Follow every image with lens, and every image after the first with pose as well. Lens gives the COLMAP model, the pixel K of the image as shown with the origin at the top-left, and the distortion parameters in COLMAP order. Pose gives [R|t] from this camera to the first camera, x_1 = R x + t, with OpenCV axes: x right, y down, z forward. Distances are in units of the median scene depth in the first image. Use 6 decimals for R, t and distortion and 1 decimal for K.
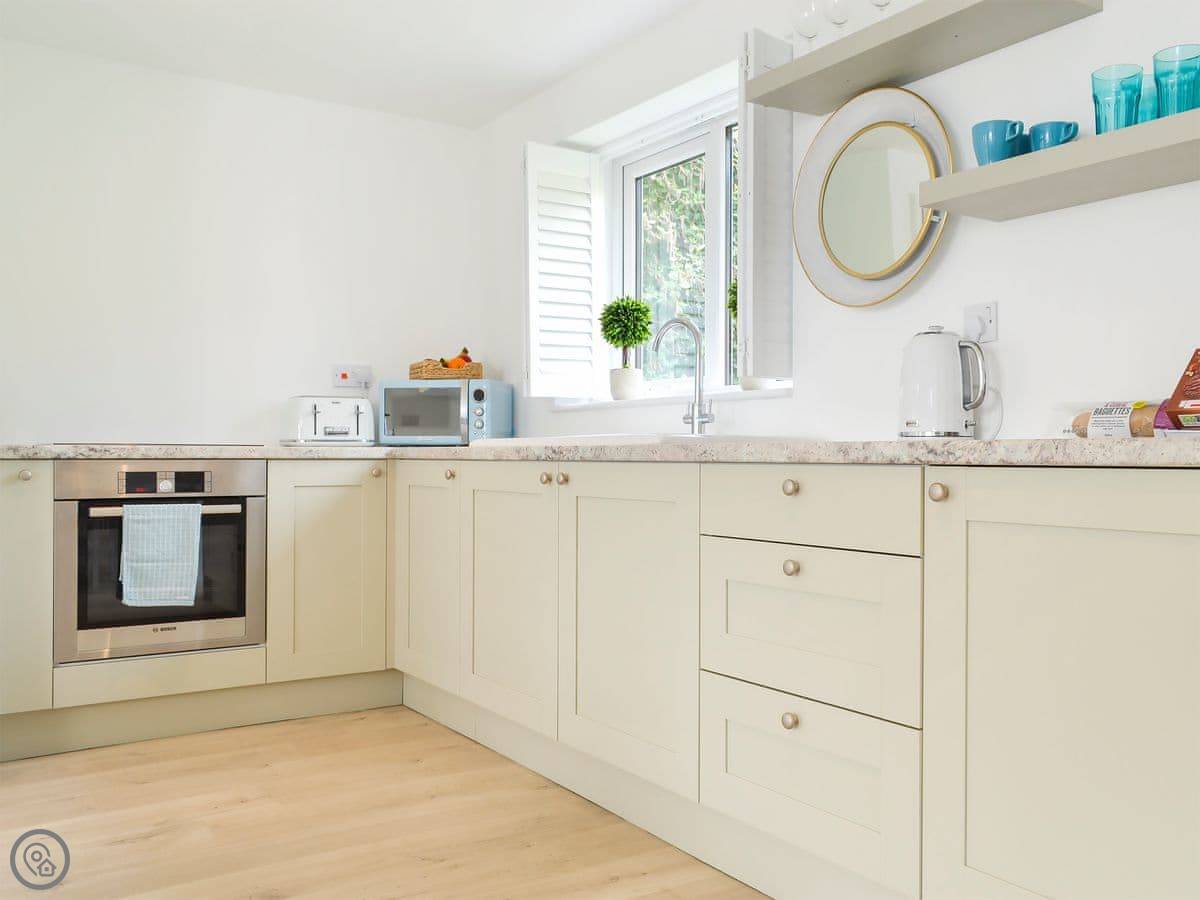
lens RADIAL K [[1107.6, 0, 595.2], [0, 1107.6, 451.3], [0, 0, 1]] dist [0.029483, 0.000000]
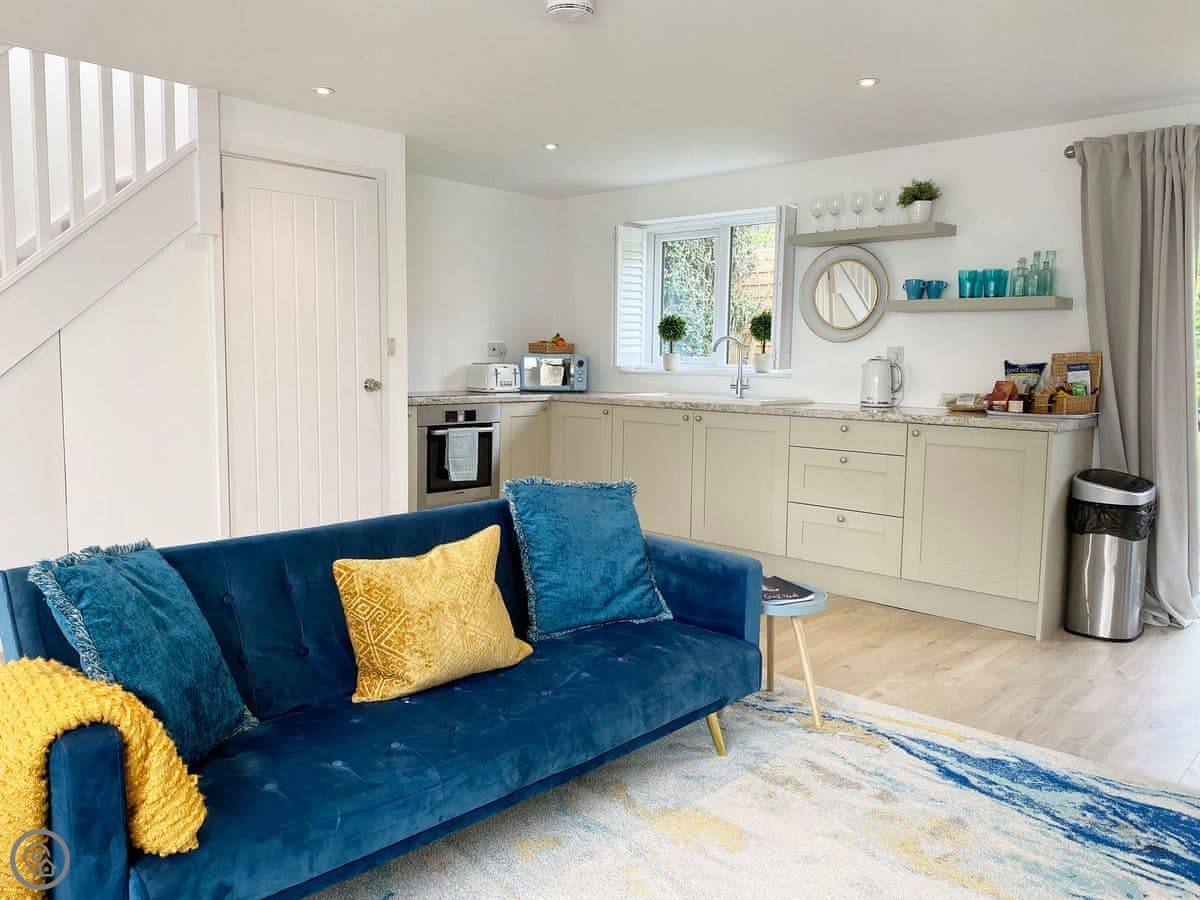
lens RADIAL K [[926.5, 0, 555.5], [0, 926.5, 454.0], [0, 0, 1]] dist [-0.026763, -0.013040]
pose [[0.978425, -0.008178, 0.206442, -0.568216], [-0.013681, 0.994459, 0.104235, -0.075902], [-0.206150, -0.104811, 0.972891, -0.578740]]
